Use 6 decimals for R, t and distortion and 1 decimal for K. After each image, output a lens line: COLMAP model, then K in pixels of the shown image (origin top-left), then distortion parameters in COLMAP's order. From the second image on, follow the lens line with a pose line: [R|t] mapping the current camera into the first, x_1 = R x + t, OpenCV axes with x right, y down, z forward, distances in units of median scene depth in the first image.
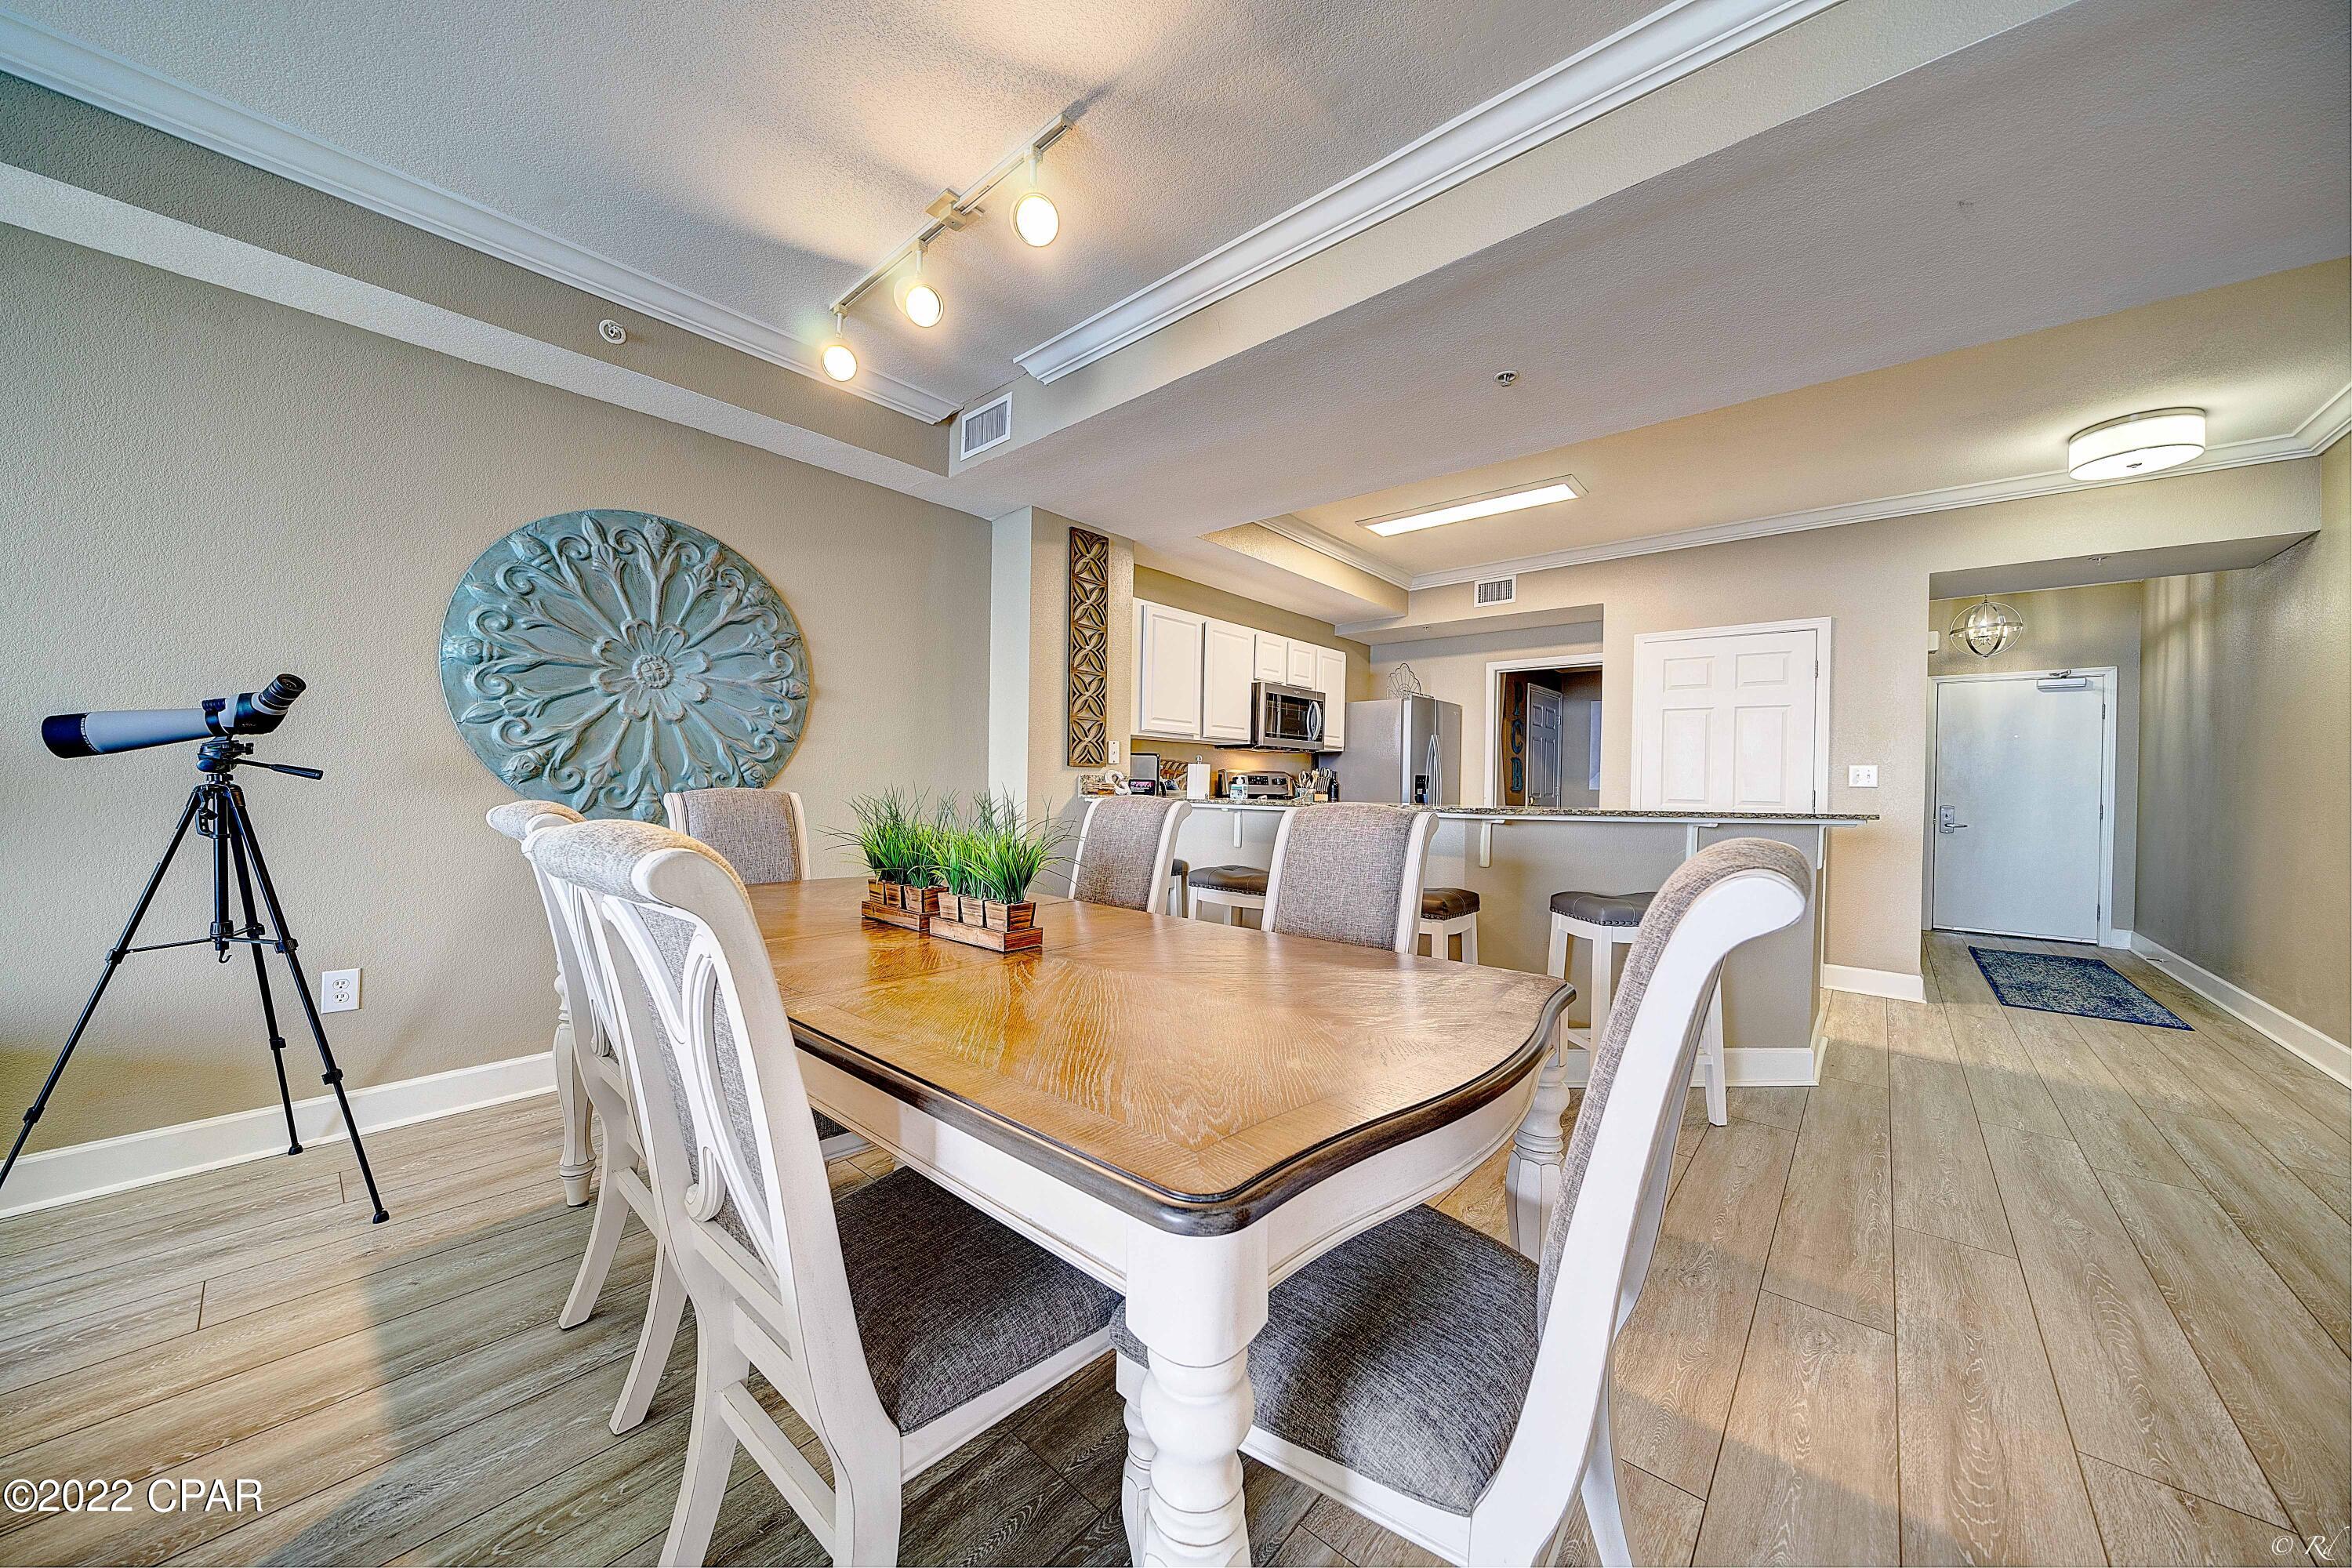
lens RADIAL K [[807.3, 0, 1170.3], [0, 807.3, 783.9], [0, 0, 1]] dist [-0.005730, 0.000379]
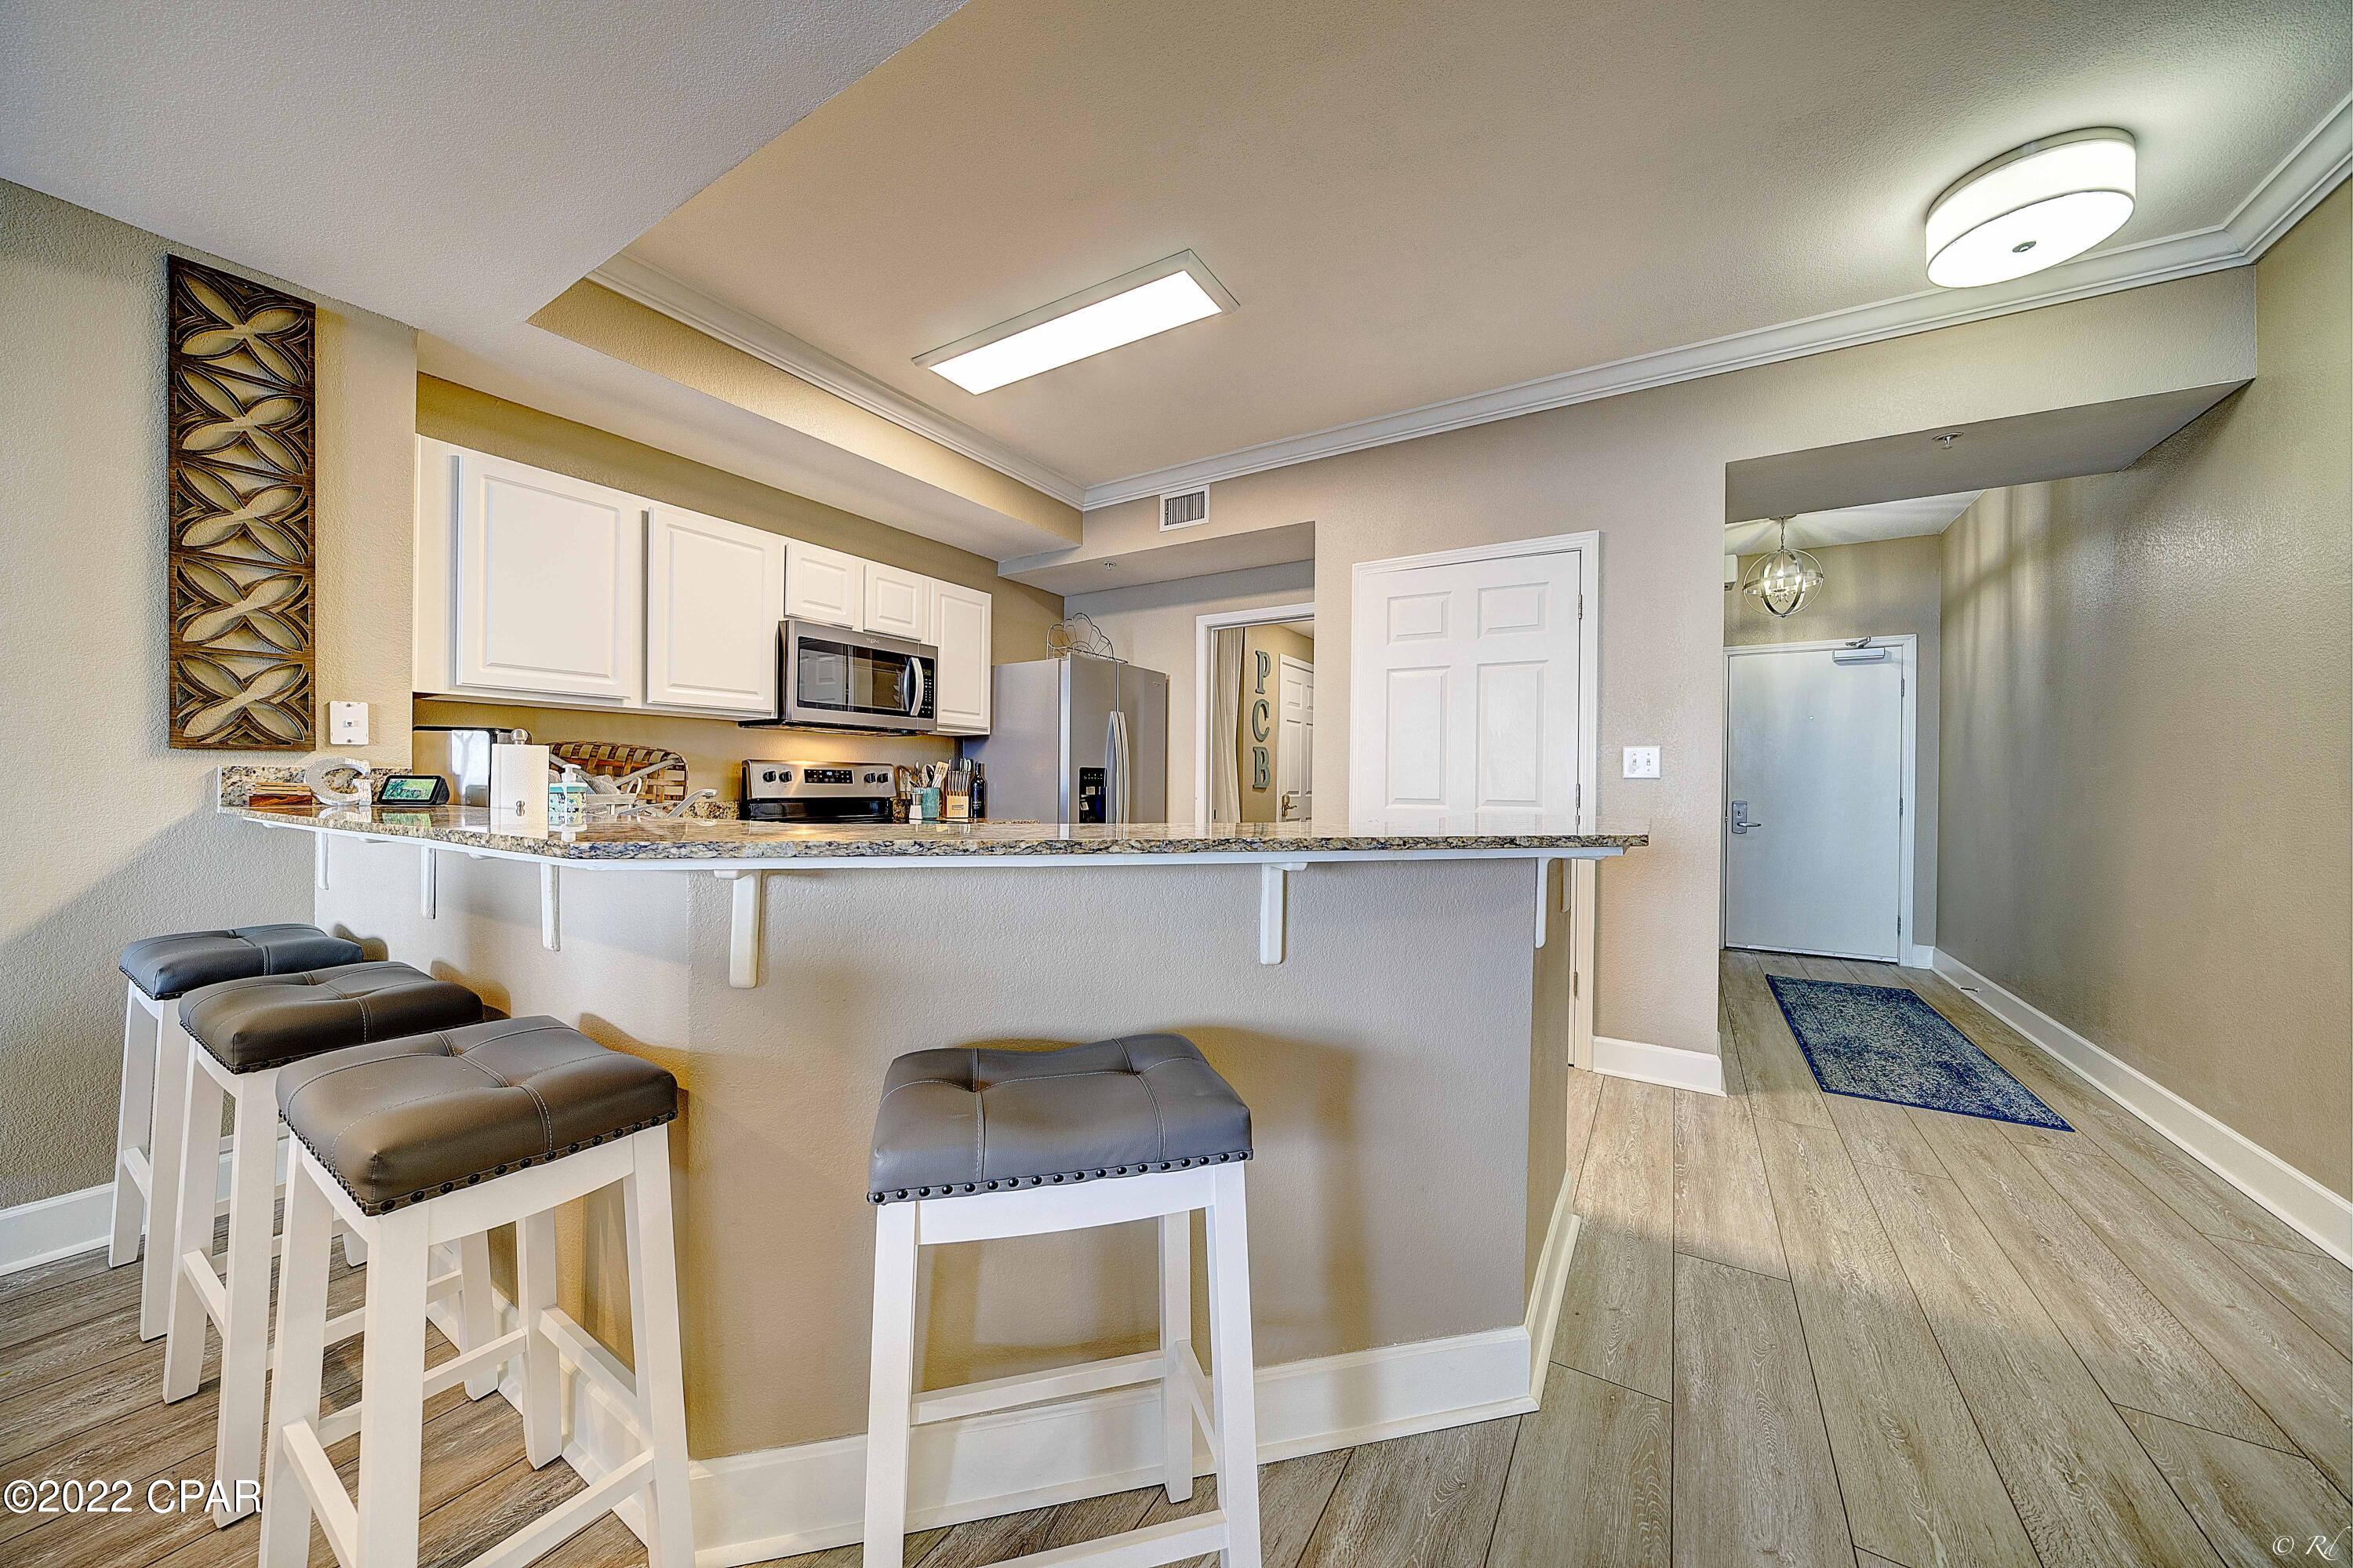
lens RADIAL K [[807.7, 0, 1169.6], [0, 807.7, 785.2], [0, 0, 1]] dist [-0.005730, 0.000379]
pose [[0.986738, -0.009479, 0.162046, 0.379785], [0.009050, 0.999953, 0.003385, 0.003942], [-0.162071, -0.001873, 0.986777, 0.416707]]
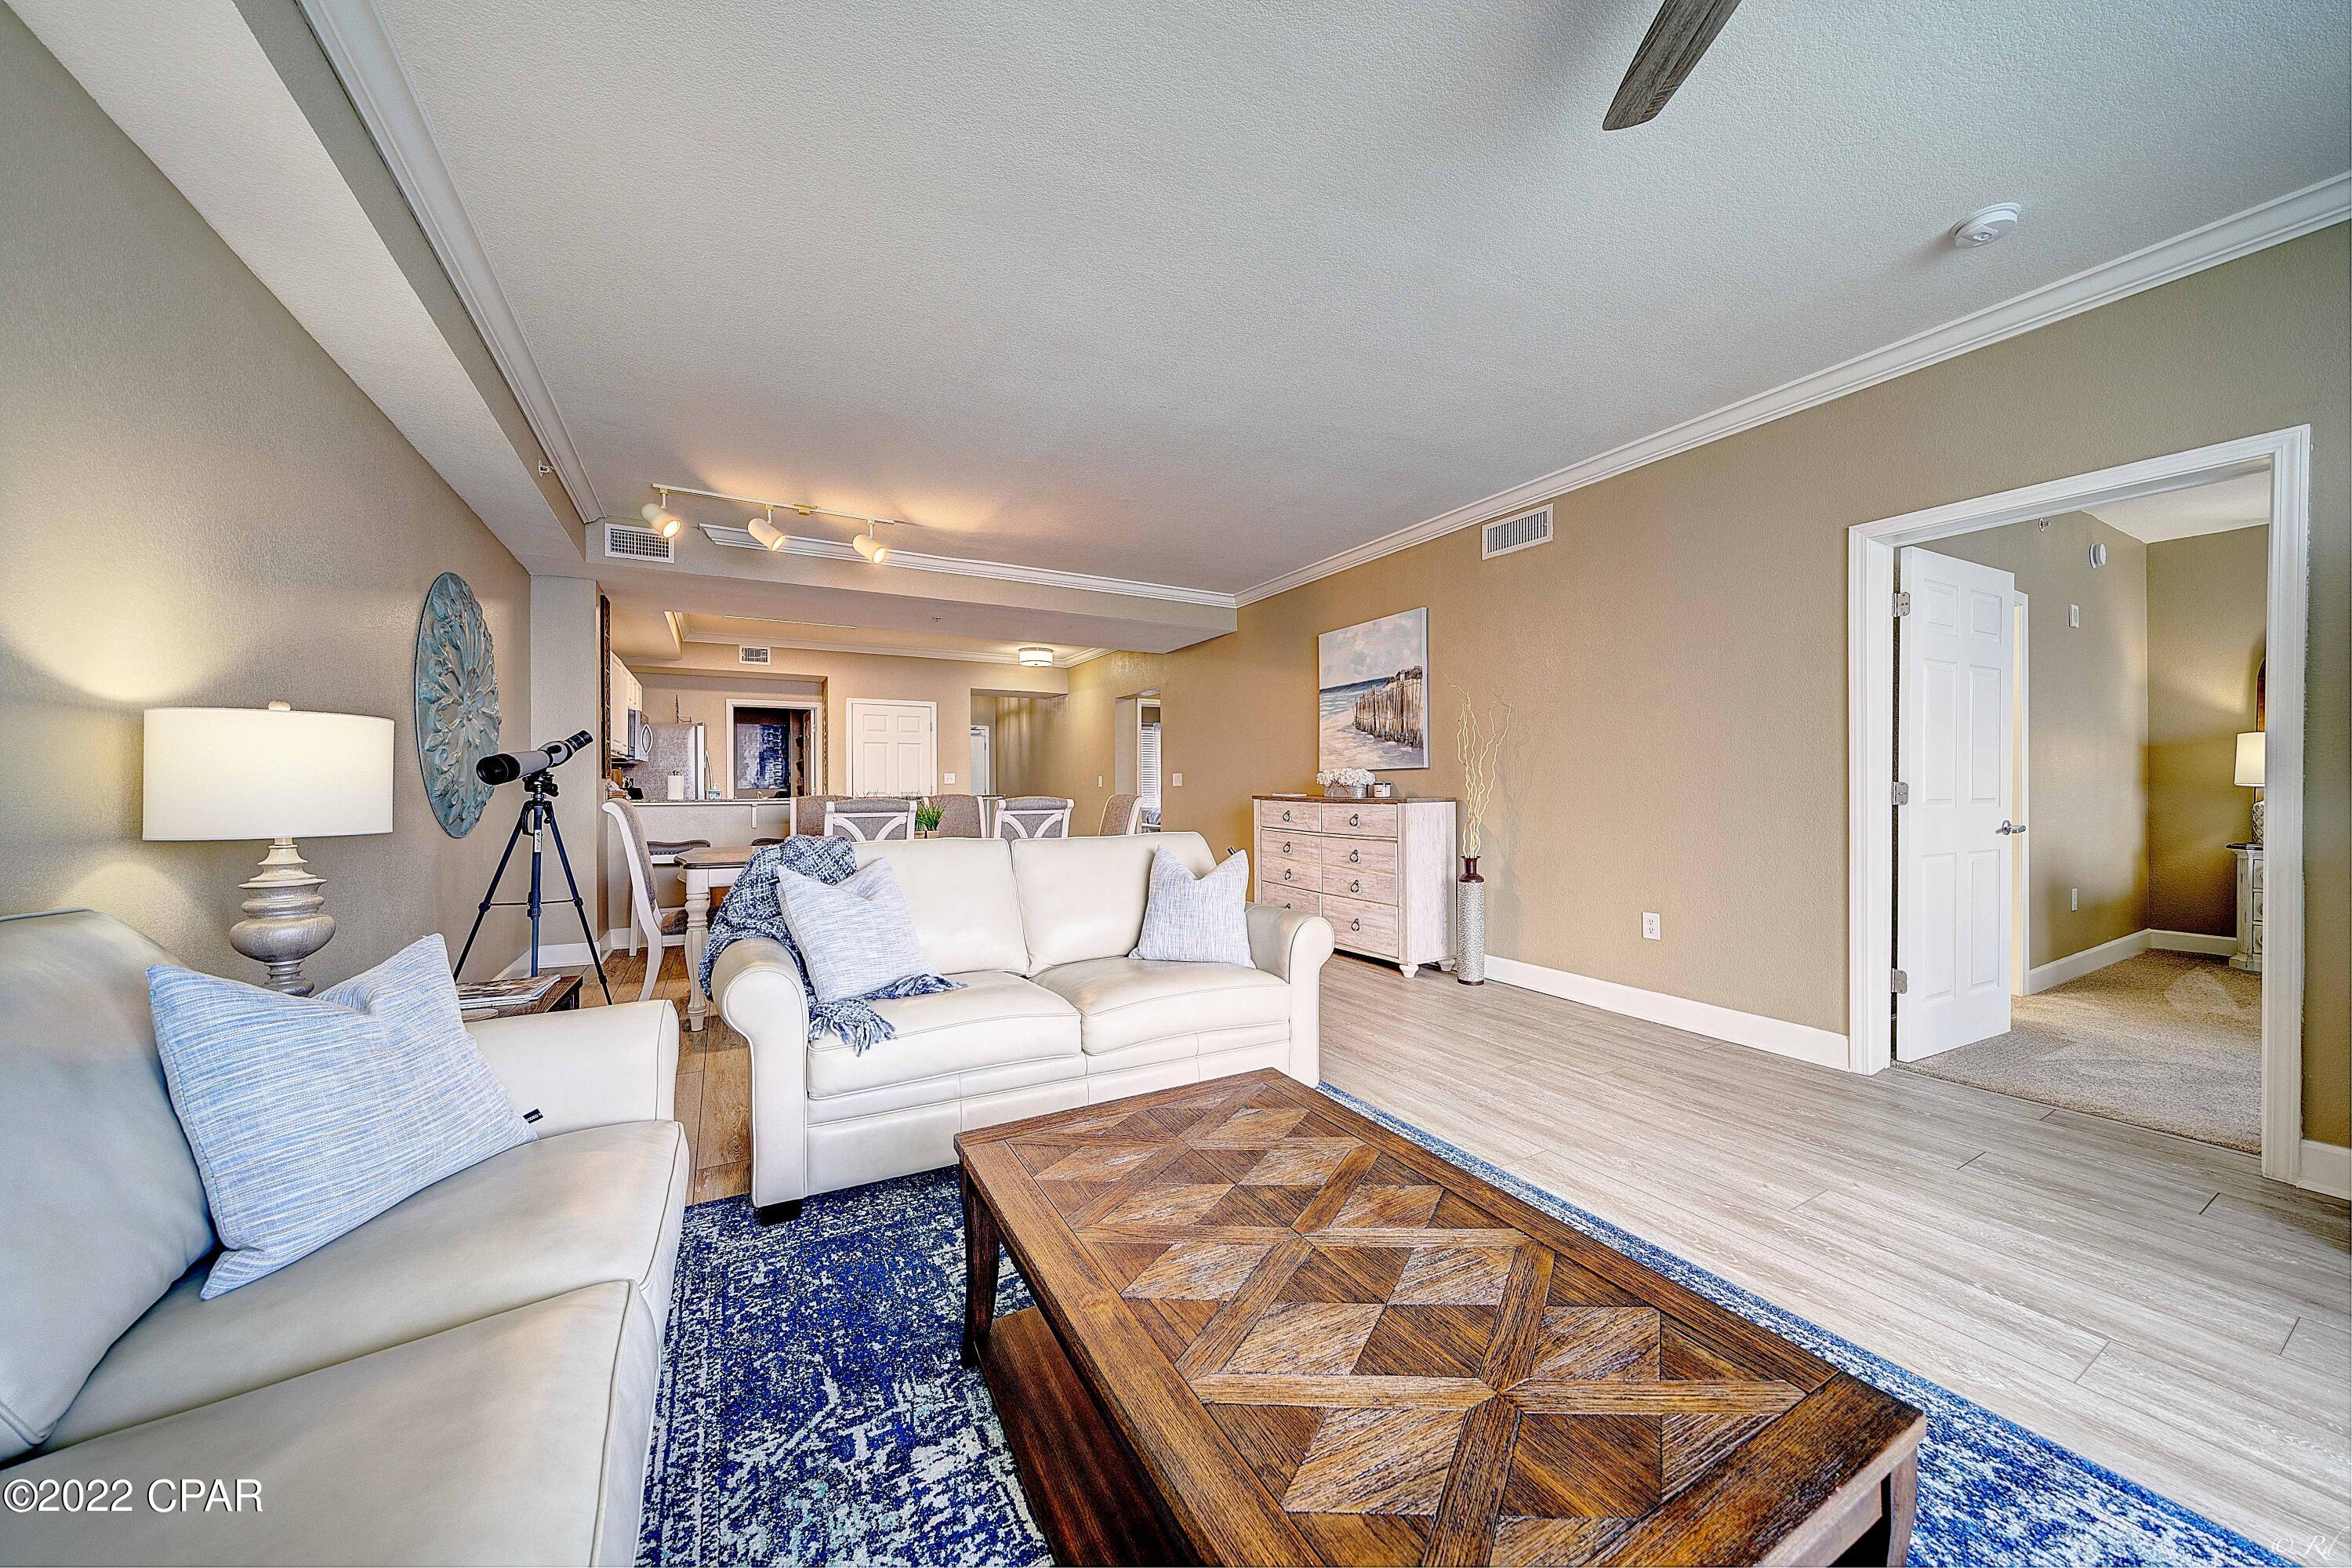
lens RADIAL K [[807.3, 0, 1171.4], [0, 807.3, 783.4], [0, 0, 1]] dist [-0.005730, 0.000379]
pose [[0.343057, -0.015917, 0.939180, -1.006992], [0.014686, 0.999825, 0.011580, -0.014032], [-0.939200, 0.009820, 0.343231, -0.303652]]
